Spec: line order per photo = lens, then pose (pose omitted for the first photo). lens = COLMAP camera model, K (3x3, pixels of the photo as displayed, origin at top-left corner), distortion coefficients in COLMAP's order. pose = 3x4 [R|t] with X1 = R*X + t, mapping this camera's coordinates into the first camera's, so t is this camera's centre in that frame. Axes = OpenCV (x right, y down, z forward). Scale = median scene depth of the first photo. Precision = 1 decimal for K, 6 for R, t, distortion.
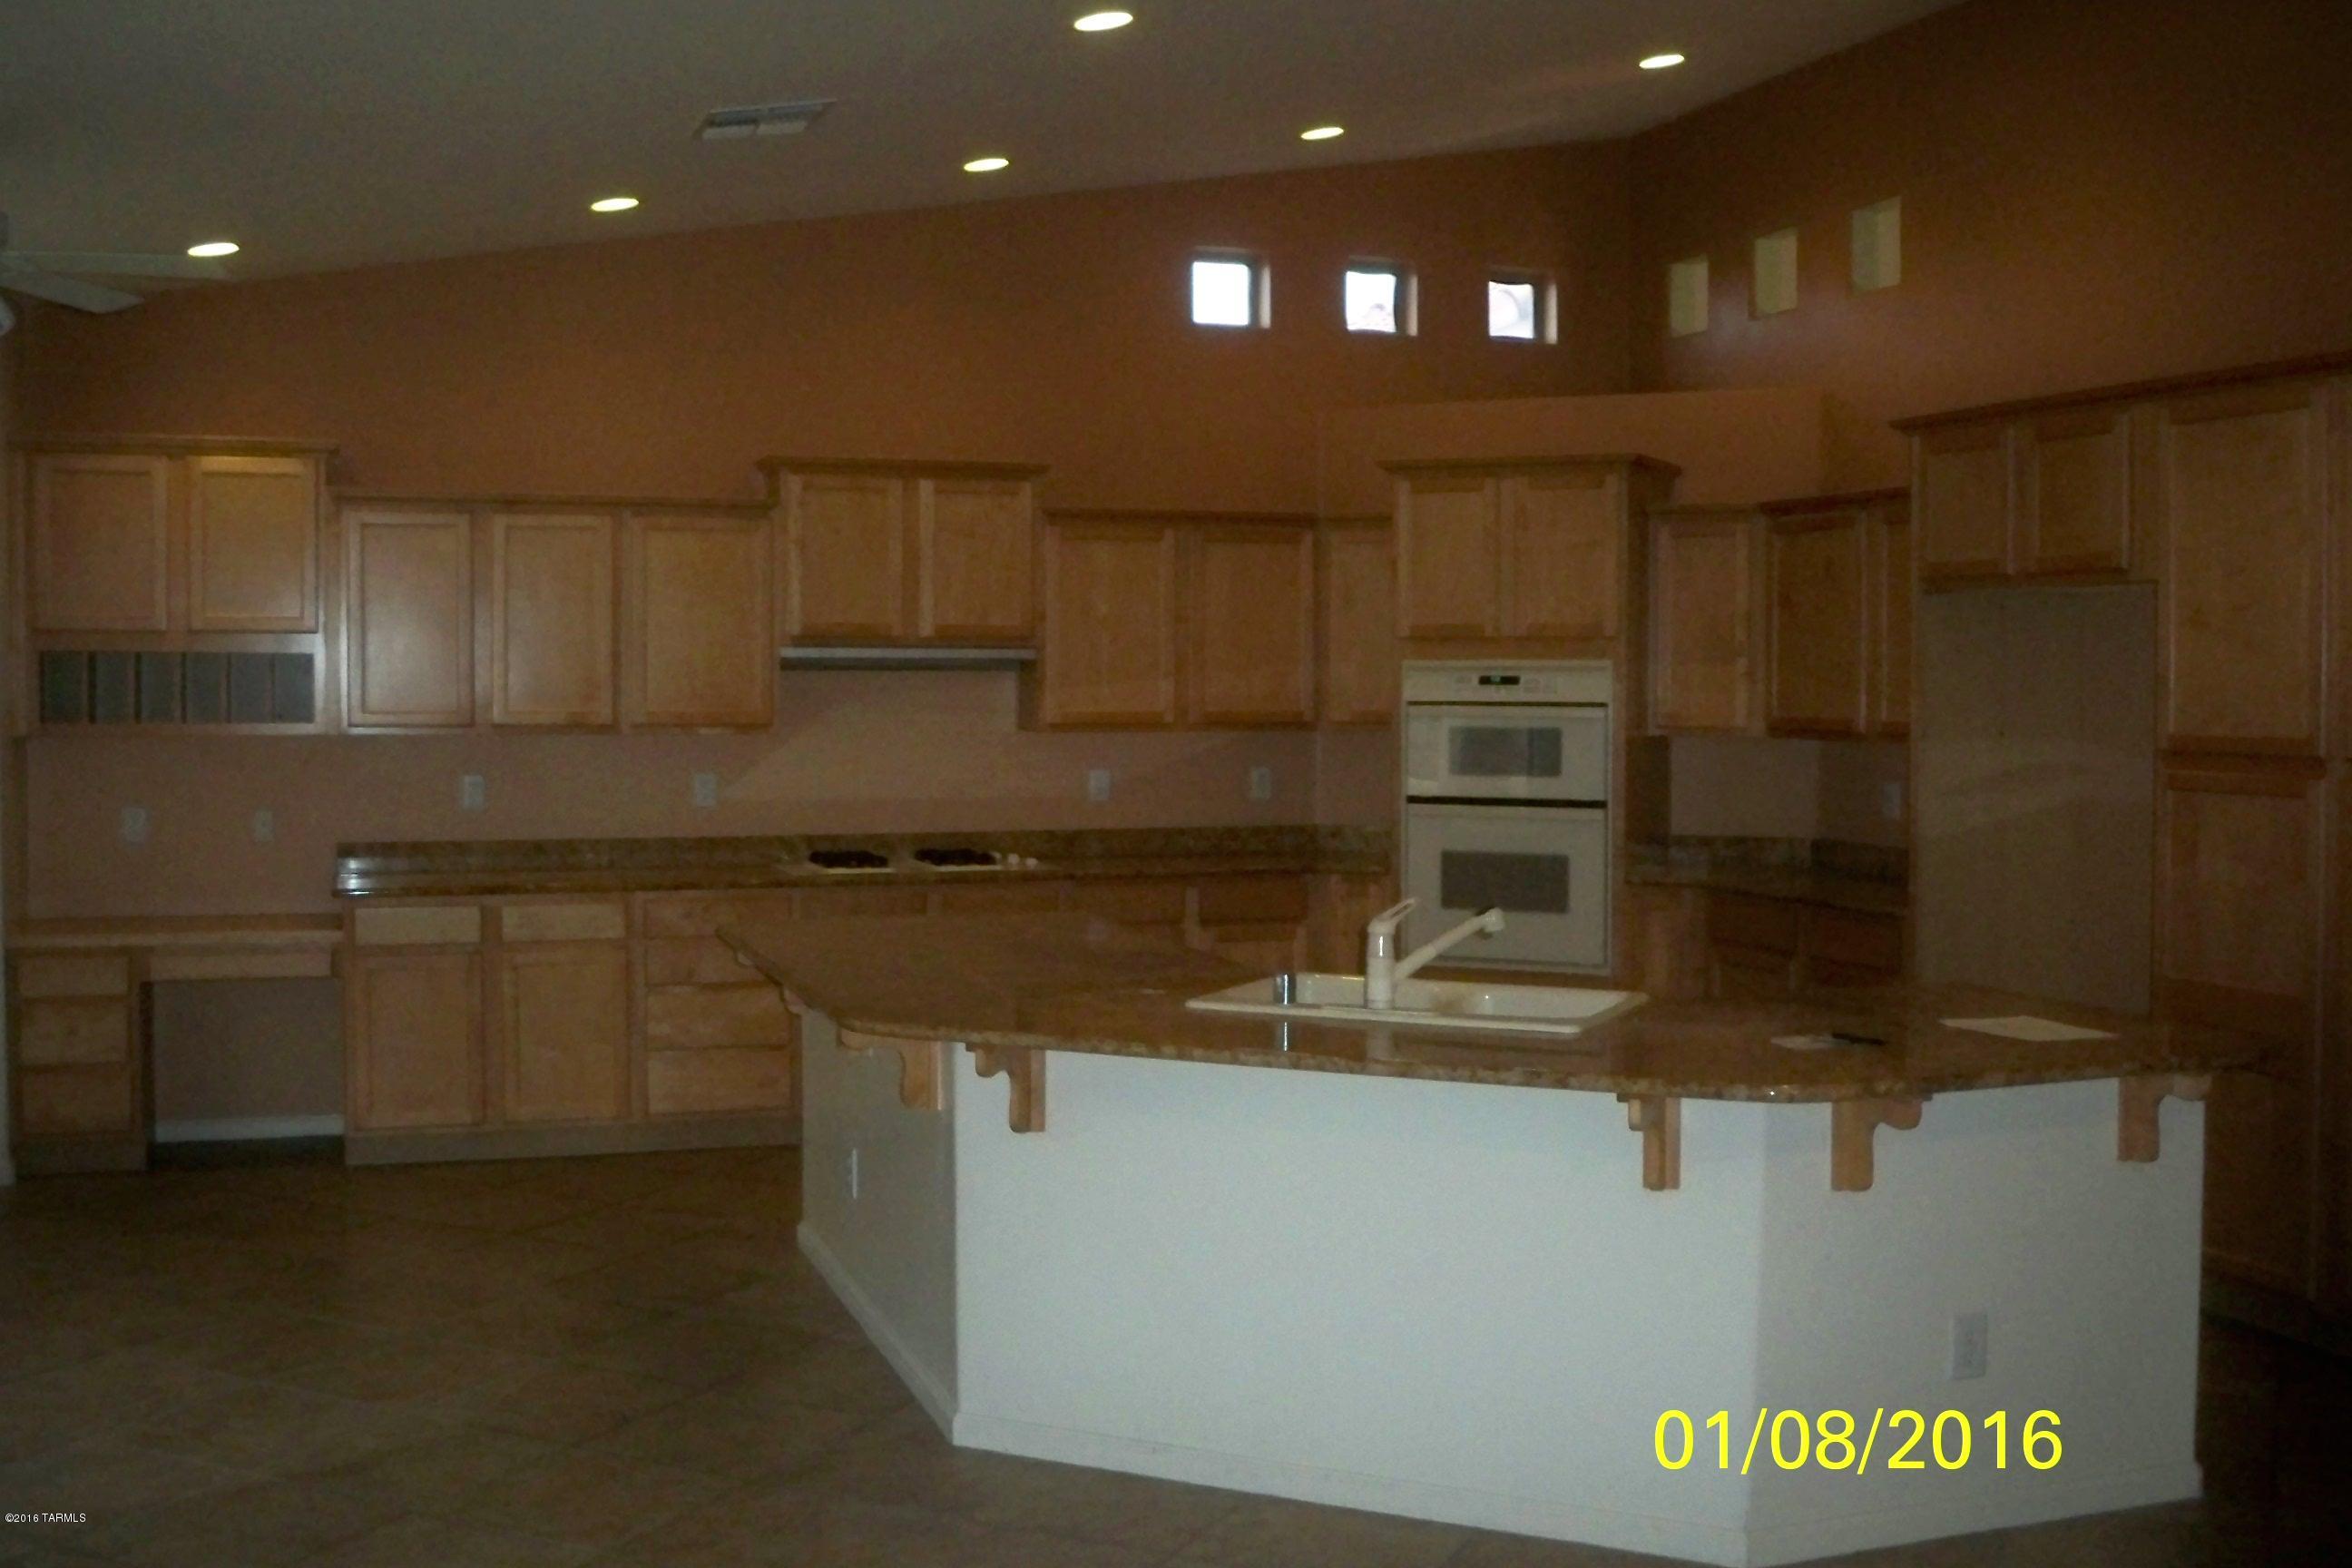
lens RADIAL K [[2397.6, 0, 1175.2], [0, 2397.6, 712.6], [0, 0, 1]] dist [-0.146729, 0.104379]
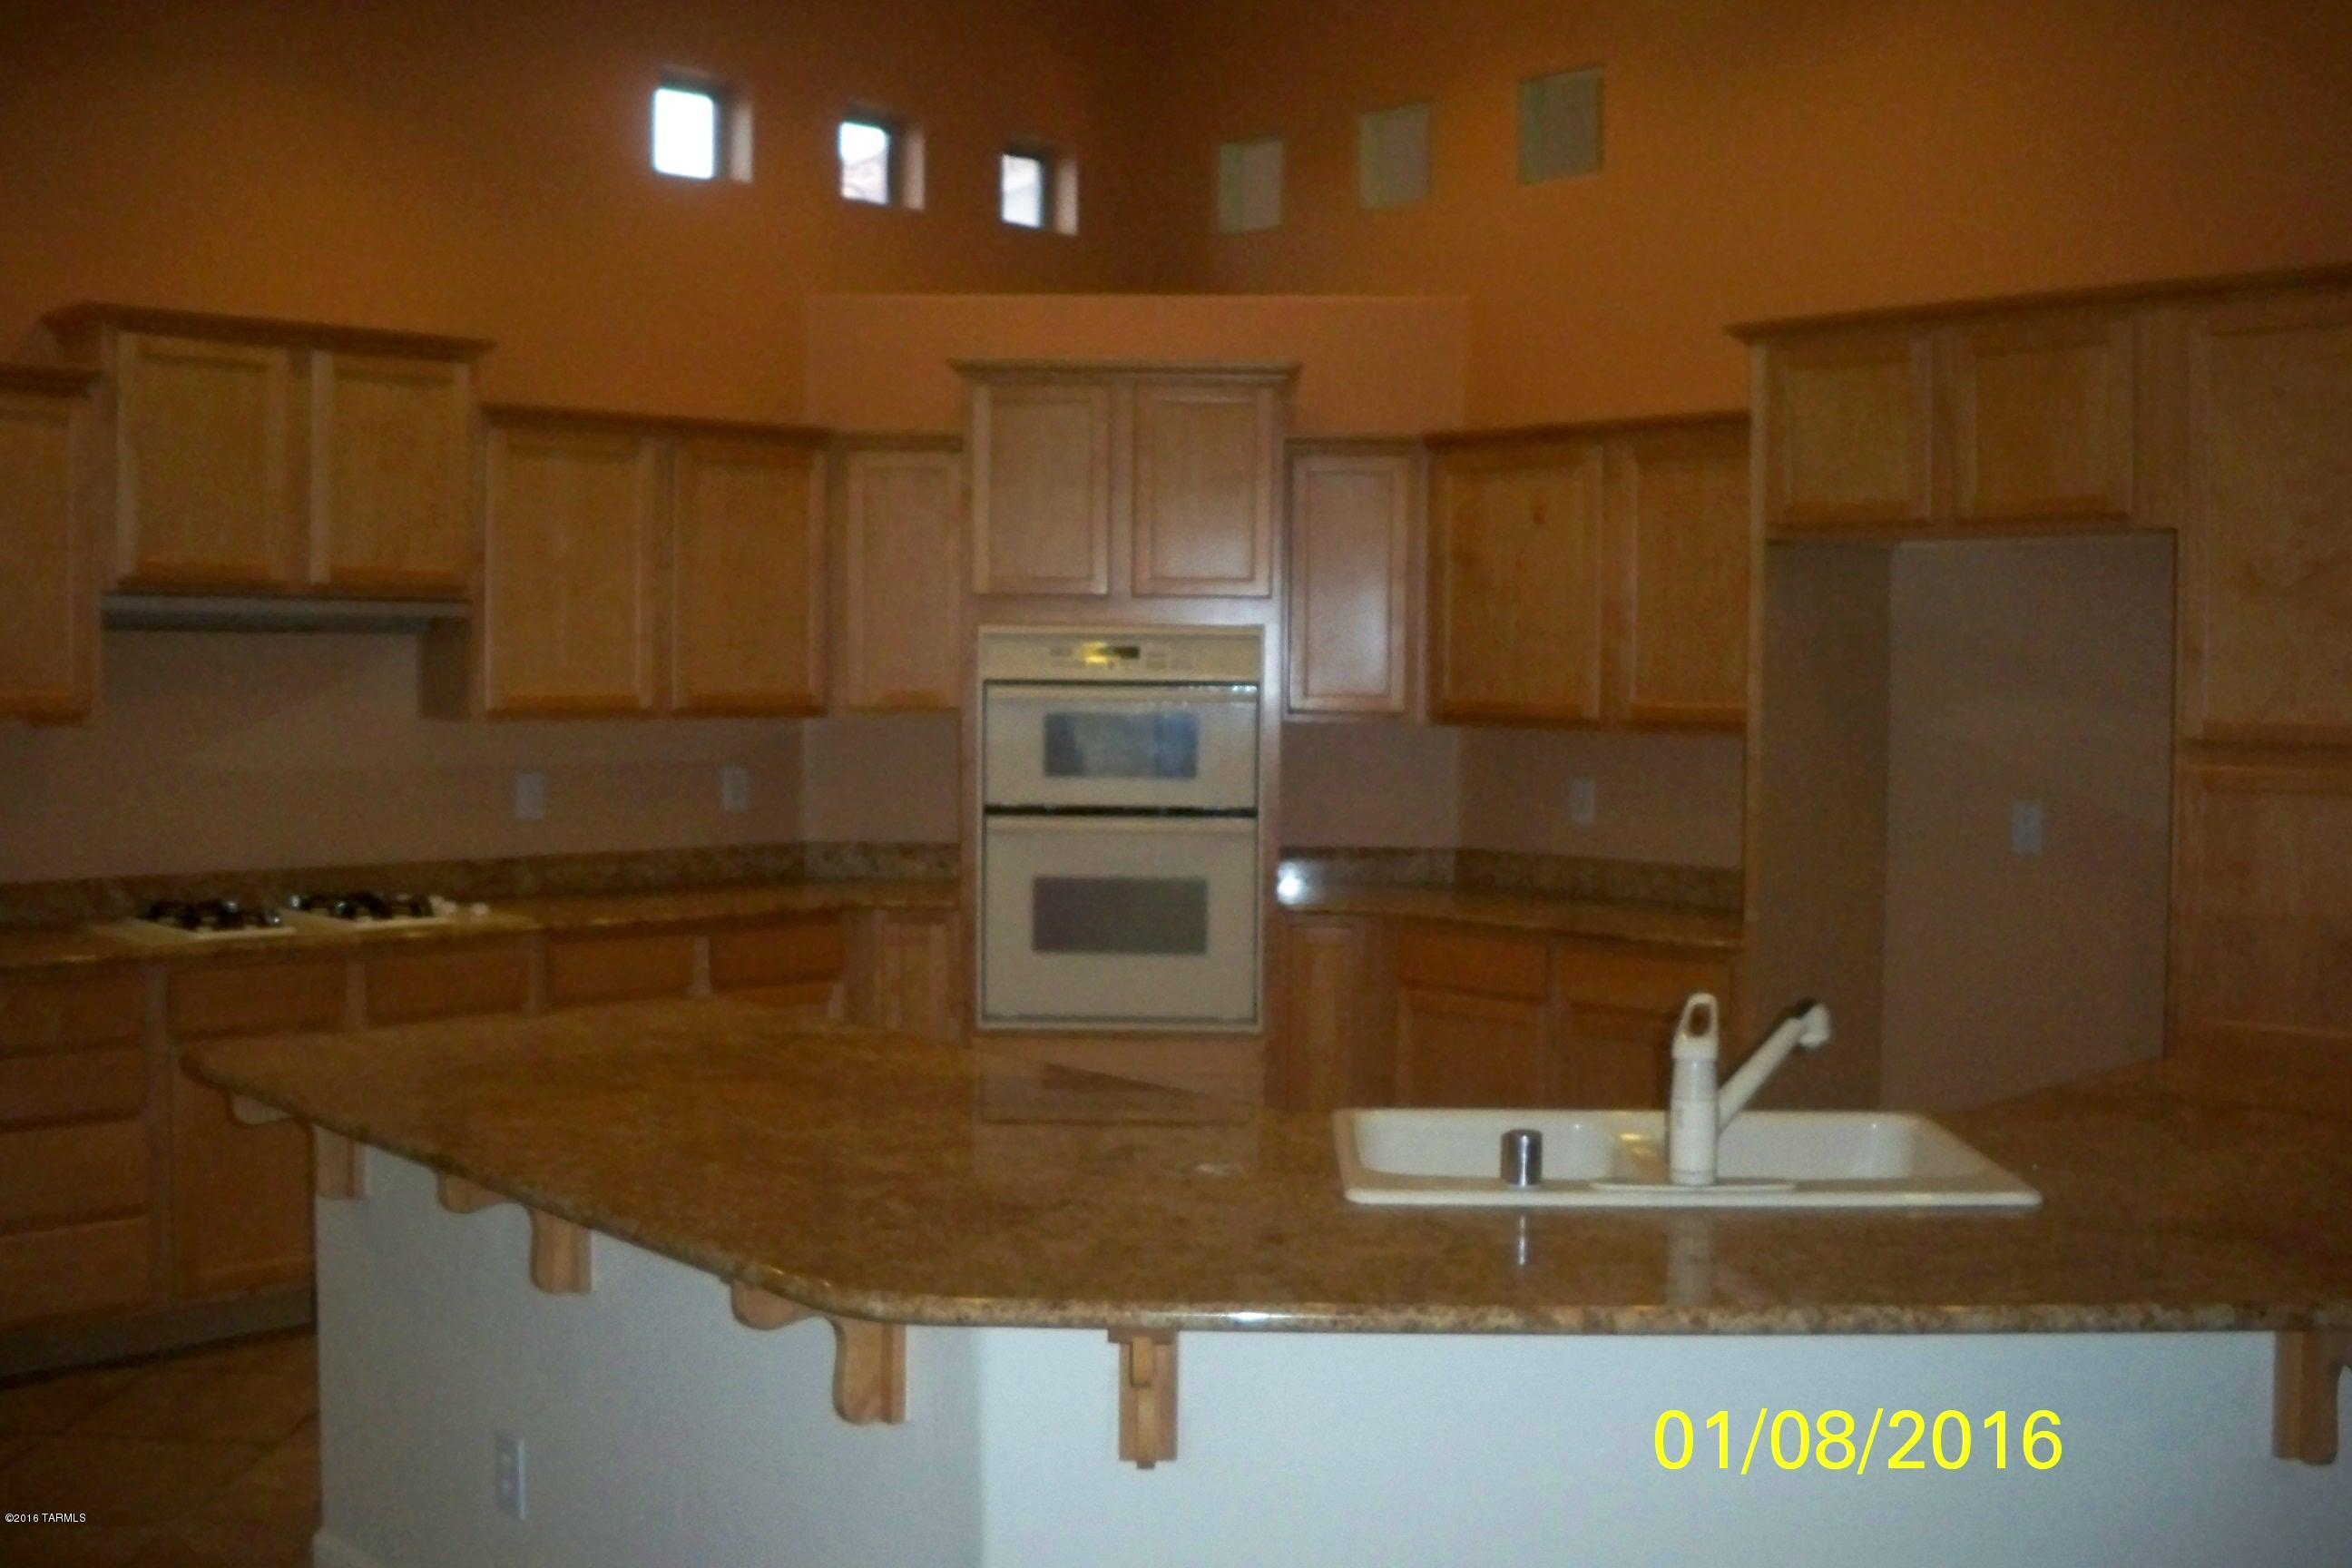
lens RADIAL K [[2397.6, 0, 1175.2], [0, 2397.6, 712.6], [0, 0, 1]] dist [-0.146729, 0.104379]
pose [[0.910952, -0.003565, 0.412497, -0.160395], [0.000499, 0.999971, 0.007539, 0.000060], [-0.412512, -0.006662, 0.910928, 0.289618]]
